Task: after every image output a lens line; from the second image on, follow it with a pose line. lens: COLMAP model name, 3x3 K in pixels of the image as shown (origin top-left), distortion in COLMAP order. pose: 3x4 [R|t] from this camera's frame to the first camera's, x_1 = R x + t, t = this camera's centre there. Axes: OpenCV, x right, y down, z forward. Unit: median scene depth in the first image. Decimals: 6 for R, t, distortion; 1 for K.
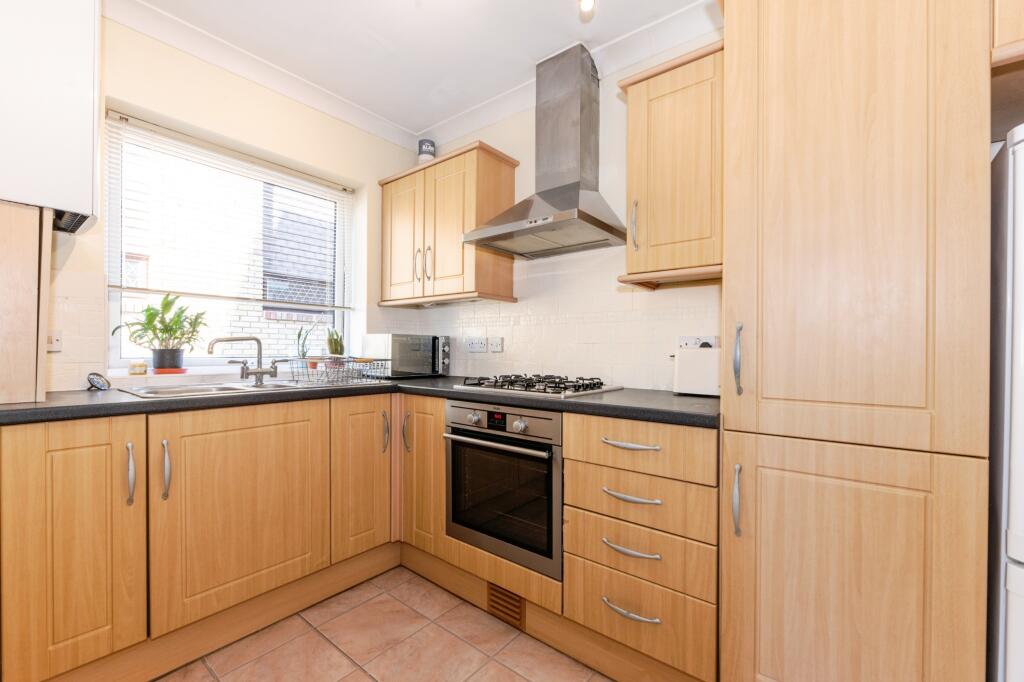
lens RADIAL K [[423.0, 0, 510.5], [0, 423.0, 350.1], [0, 0, 1]] dist [0.001374, -0.000283]
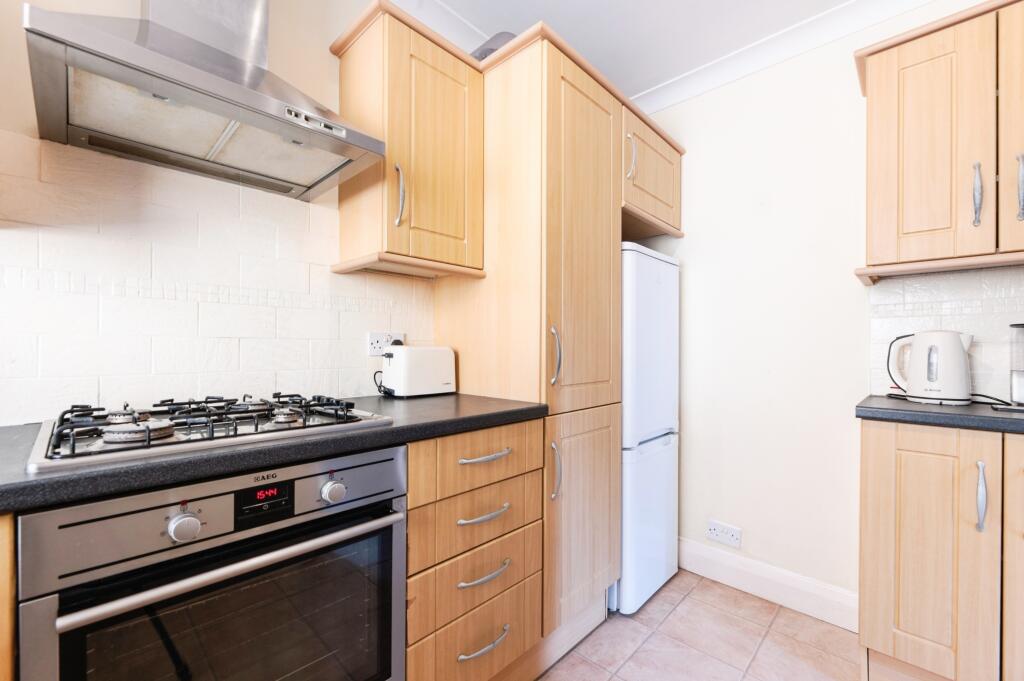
lens RADIAL K [[423.0, 0, 510.4], [0, 423.0, 344.1], [0, 0, 1]] dist [0.001374, -0.000283]
pose [[0.086060, -0.000508, 0.996290, -0.511136], [-0.008964, 0.999959, 0.001284, -0.013290], [-0.996250, -0.009041, 0.086052, 0.744553]]
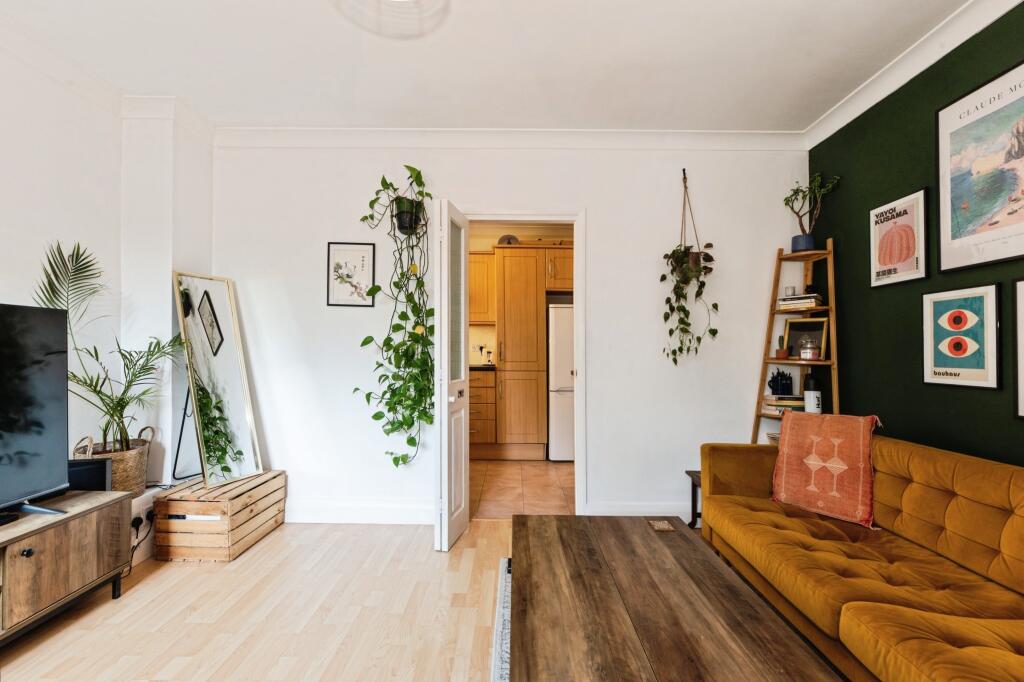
lens RADIAL K [[423.0, 0, 509.8], [0, 423.0, 348.7], [0, 0, 1]] dist [0.001374, -0.000283]
pose [[0.785999, -0.003726, 0.618216, -1.234001], [0.003008, 0.999993, 0.002203, -0.008168], [-0.618220, 0.000127, 0.786005, -1.429263]]
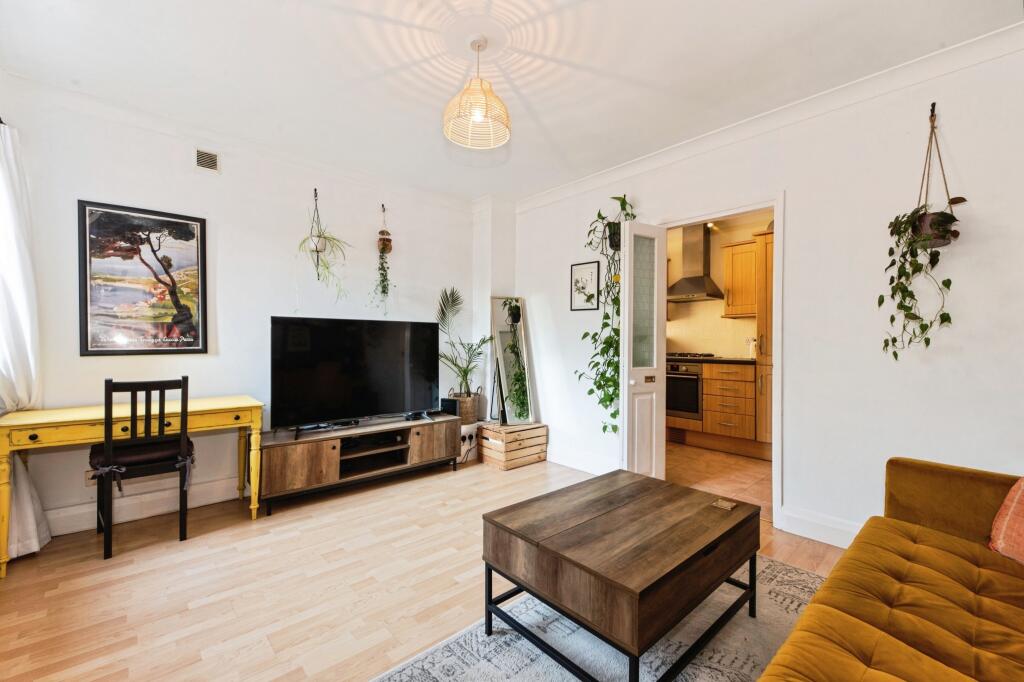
lens RADIAL K [[423.0, 0, 515.5], [0, 423.0, 342.3], [0, 0, 1]] dist [0.001374, -0.000283]
pose [[0.986718, -0.006130, -0.162328, -0.655475], [0.005810, 0.999980, -0.002447, 0.001116], [0.162340, 0.001471, 0.986734, -2.040064]]
